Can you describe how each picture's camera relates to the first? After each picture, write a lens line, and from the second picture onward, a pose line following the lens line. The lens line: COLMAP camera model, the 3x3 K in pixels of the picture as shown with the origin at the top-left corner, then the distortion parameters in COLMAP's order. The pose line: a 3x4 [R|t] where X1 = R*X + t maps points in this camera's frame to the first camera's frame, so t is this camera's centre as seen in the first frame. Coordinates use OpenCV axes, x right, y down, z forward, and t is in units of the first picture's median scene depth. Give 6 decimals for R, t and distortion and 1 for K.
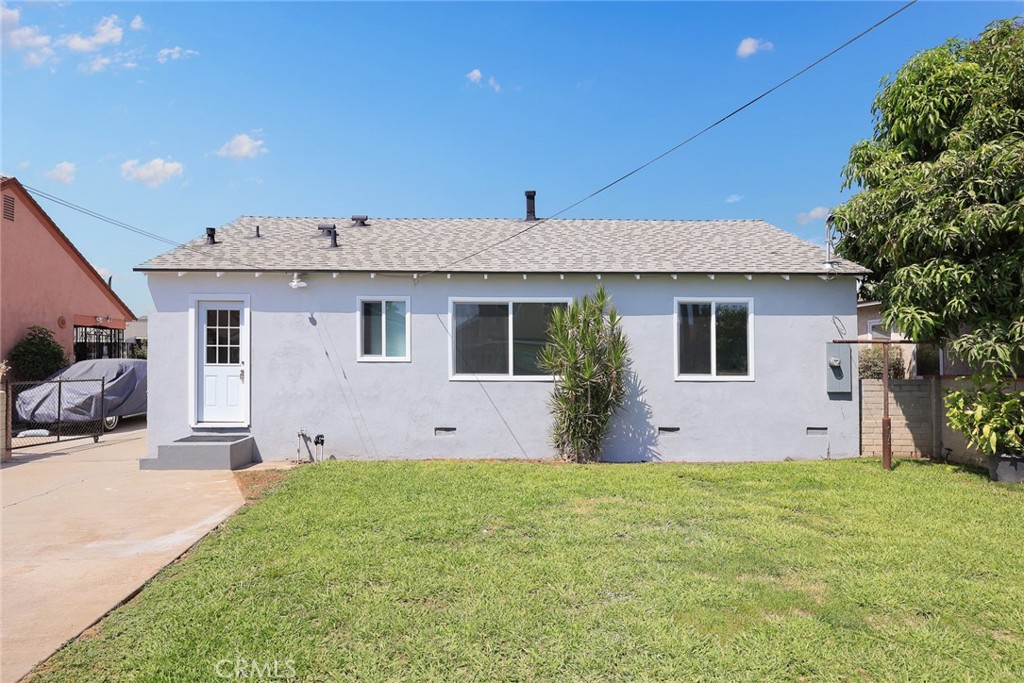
lens RADIAL K [[681.8, 0, 512.0], [0, 681.8, 360.2], [0, 0, 1]] dist [-0.005606, 0.001087]
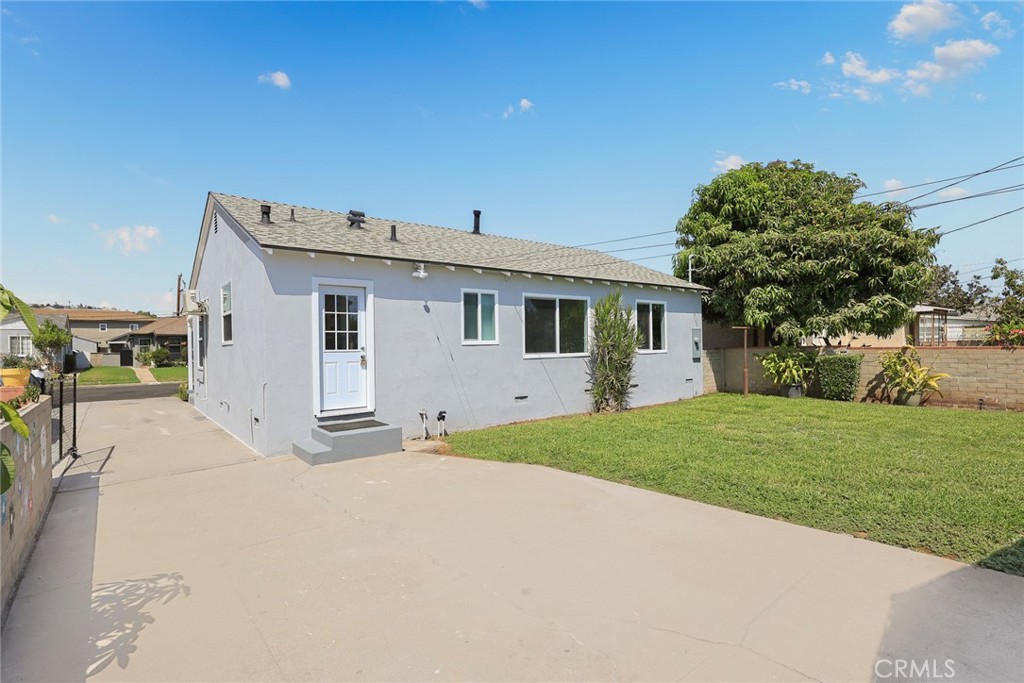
lens RADIAL K [[508.4, 0, 512.0], [0, 508.4, 341.5], [0, 0, 1]] dist [0.003423, 0.000275]
pose [[0.791525, -0.014307, 0.610969, -0.679868], [0.014298, 0.999886, 0.004891, -0.006971], [-0.610970, 0.004865, 0.791639, 0.268797]]
